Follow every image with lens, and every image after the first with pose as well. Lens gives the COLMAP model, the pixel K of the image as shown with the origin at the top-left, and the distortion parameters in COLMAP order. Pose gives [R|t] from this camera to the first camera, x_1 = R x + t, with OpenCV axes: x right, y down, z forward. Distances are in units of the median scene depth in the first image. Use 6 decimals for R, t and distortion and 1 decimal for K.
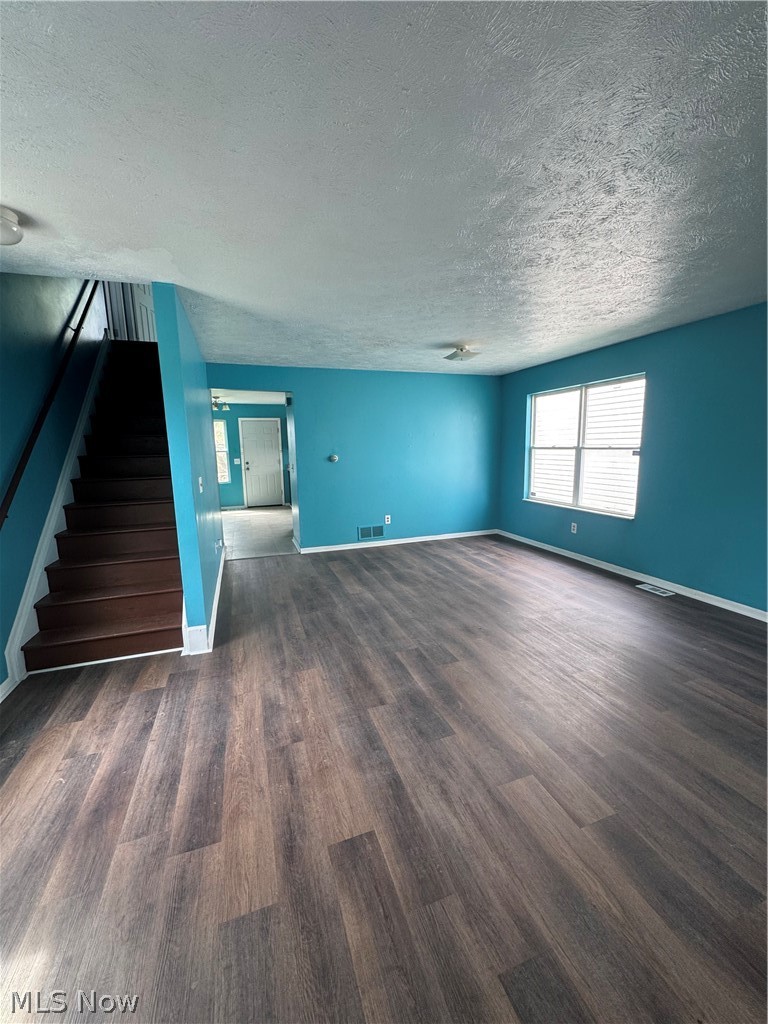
lens RADIAL K [[412.4, 0, 388.2], [0, 412.4, 511.3], [0, 0, 1]] dist [-0.003909, 0.000298]
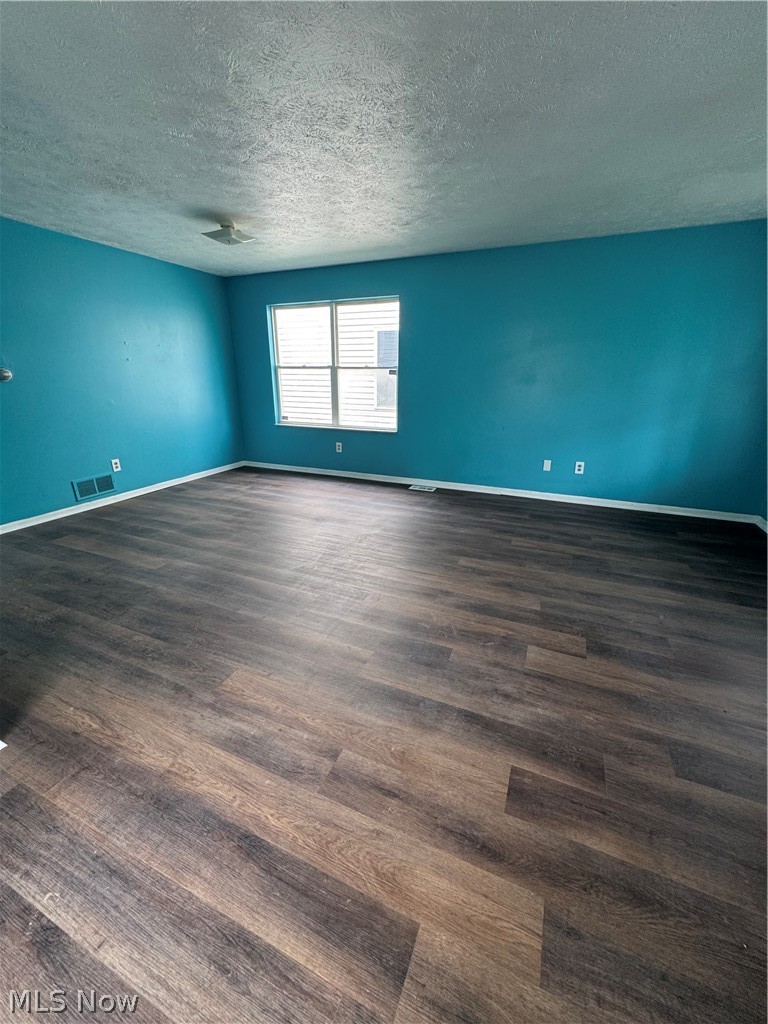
lens RADIAL K [[412.4, 0, 381.5], [0, 412.4, 510.5], [0, 0, 1]] dist [-0.003909, 0.000298]
pose [[0.677453, -0.210866, 0.704693, -0.333743], [0.098501, 0.975407, 0.197179, 0.001739], [-0.728941, -0.064167, 0.681563, 0.269965]]
